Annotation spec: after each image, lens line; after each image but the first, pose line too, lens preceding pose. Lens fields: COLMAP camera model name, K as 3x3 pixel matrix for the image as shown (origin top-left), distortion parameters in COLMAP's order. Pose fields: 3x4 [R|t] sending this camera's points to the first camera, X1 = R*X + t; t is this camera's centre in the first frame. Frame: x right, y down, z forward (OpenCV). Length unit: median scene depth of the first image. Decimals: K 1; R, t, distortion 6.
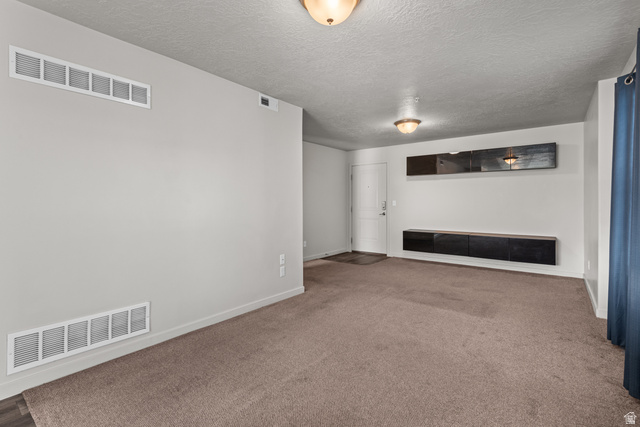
lens RADIAL K [[303.0, 0, 323.8], [0, 303.0, 201.3], [0, 0, 1]] dist [0.003358, -0.000372]
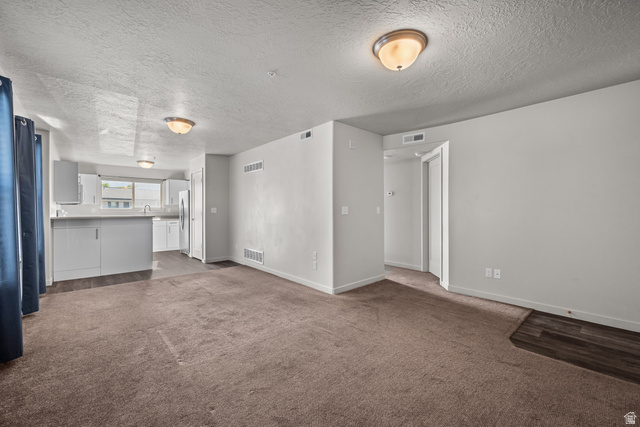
lens RADIAL K [[265.6, 0, 320.3], [0, 265.6, 211.0], [0, 0, 1]] dist [0.001244, -0.000024]
pose [[-0.181888, 0.005031, -0.983306, 0.913097], [0.006075, 0.999974, 0.003993, 0.005565], [0.983300, -0.005247, -0.181914, 1.208977]]
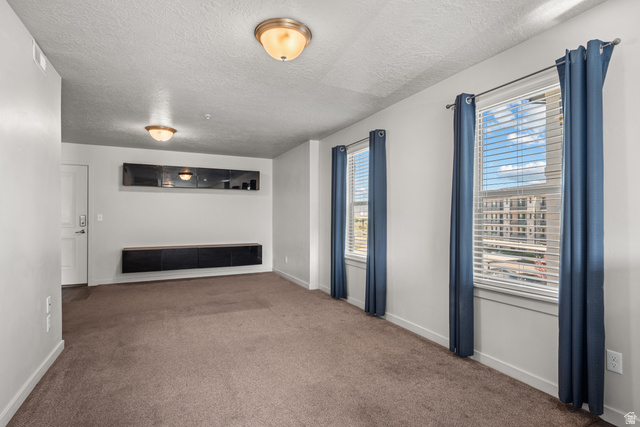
lens RADIAL K [[329.2, 0, 319.9], [0, 329.2, 216.5], [0, 0, 1]] dist [0.004646, 0.000112]
pose [[0.445466, -0.000133, 0.895299, -0.509300], [-0.003580, 0.999992, 0.001929, -0.001117], [-0.895292, -0.004064, 0.445462, 0.162814]]
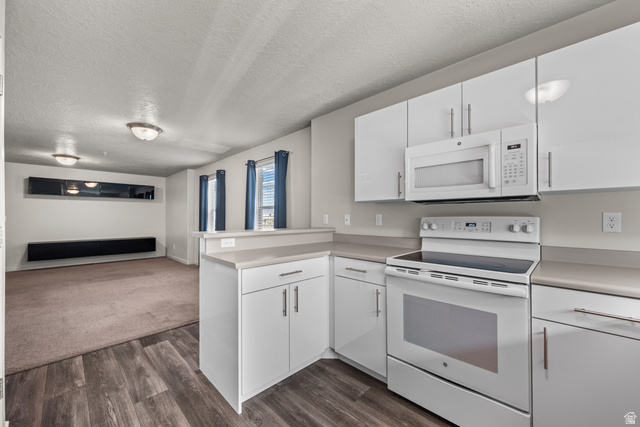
lens RADIAL K [[253.6, 0, 321.5], [0, 253.6, 215.4], [0, 0, 1]] dist [0.001625, -0.000416]
pose [[0.118581, 0.006016, 0.992926, -0.853822], [-0.002607, 0.999980, -0.005748, -0.007036], [-0.992941, -0.001907, 0.118595, -0.269302]]
